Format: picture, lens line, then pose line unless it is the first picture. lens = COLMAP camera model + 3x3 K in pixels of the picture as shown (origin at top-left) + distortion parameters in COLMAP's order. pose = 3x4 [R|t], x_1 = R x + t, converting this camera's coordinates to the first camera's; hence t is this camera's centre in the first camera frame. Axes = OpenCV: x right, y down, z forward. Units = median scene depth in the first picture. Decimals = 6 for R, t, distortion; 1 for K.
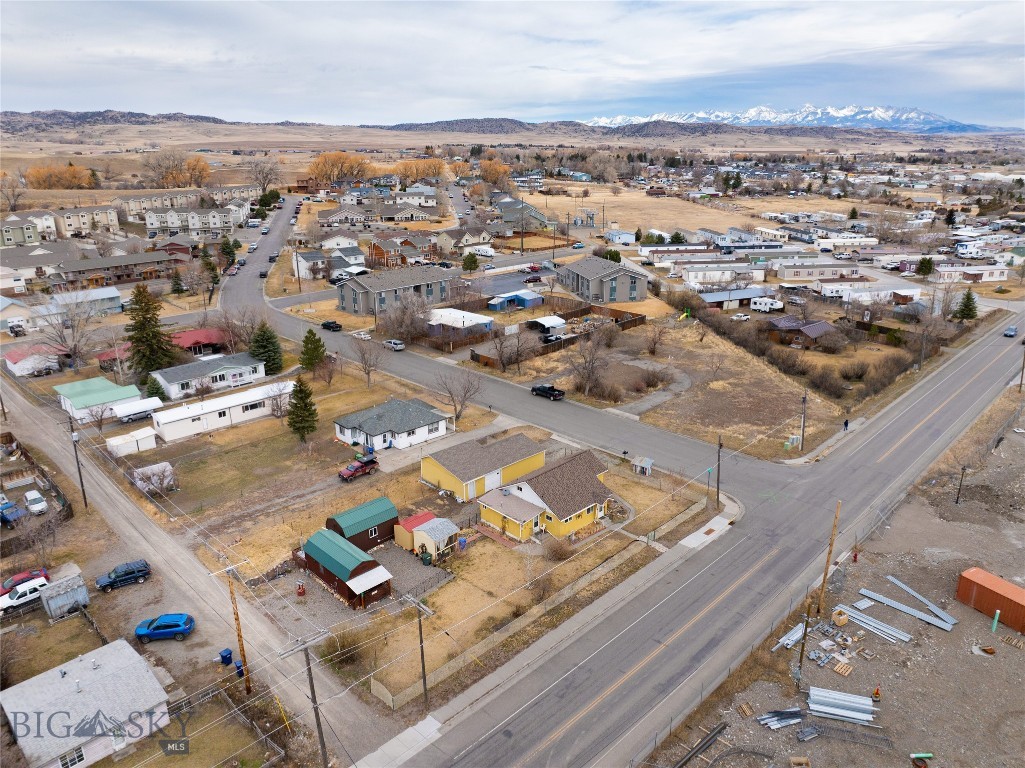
lens RADIAL K [[720.1, 0, 516.2], [0, 720.1, 380.4], [0, 0, 1]] dist [-0.037962, 0.001906]
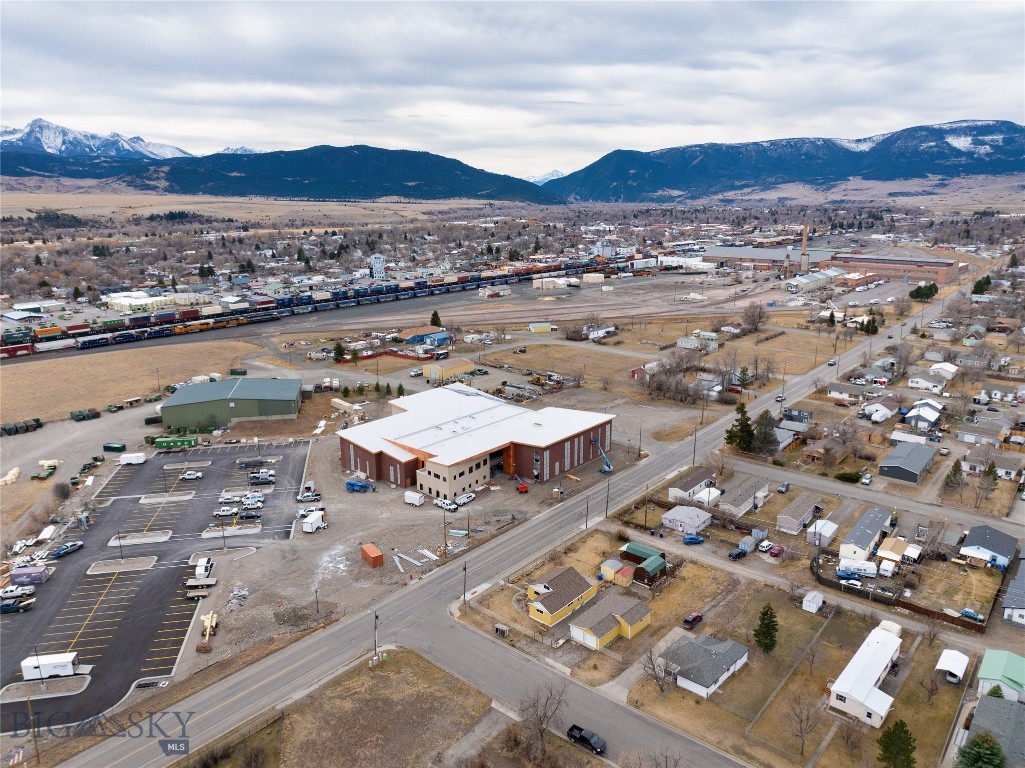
lens RADIAL K [[720.1, 0, 516.2], [0, 720.1, 380.4], [0, 0, 1]] dist [-0.037962, 0.001906]
pose [[-0.997068, 0.028872, -0.070868, 0.214201], [-0.013754, 0.843400, 0.537111, -0.985190], [0.075278, 0.536510, -0.840530, 1.778191]]
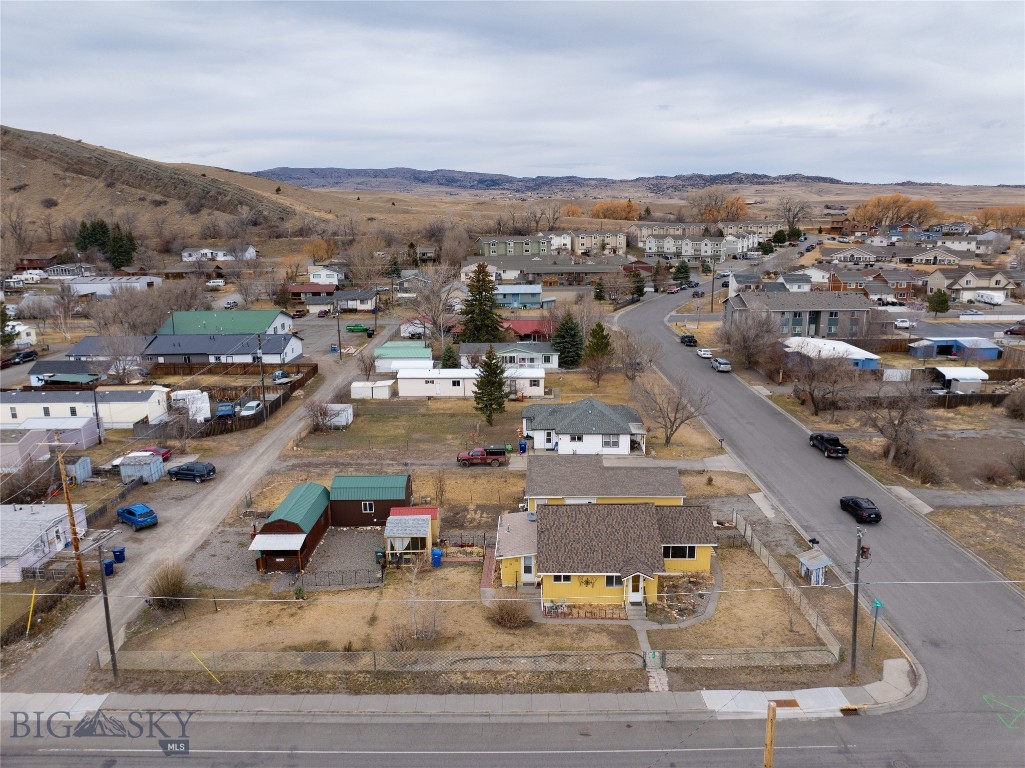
lens RADIAL K [[720.1, 0, 516.2], [0, 720.1, 380.4], [0, 0, 1]] dist [-0.037962, 0.001906]
pose [[0.702840, 0.162519, -0.692534, 0.348479], [-0.217814, 0.975958, 0.007975, 0.018458], [0.677180, 0.145239, 0.721341, 0.366856]]
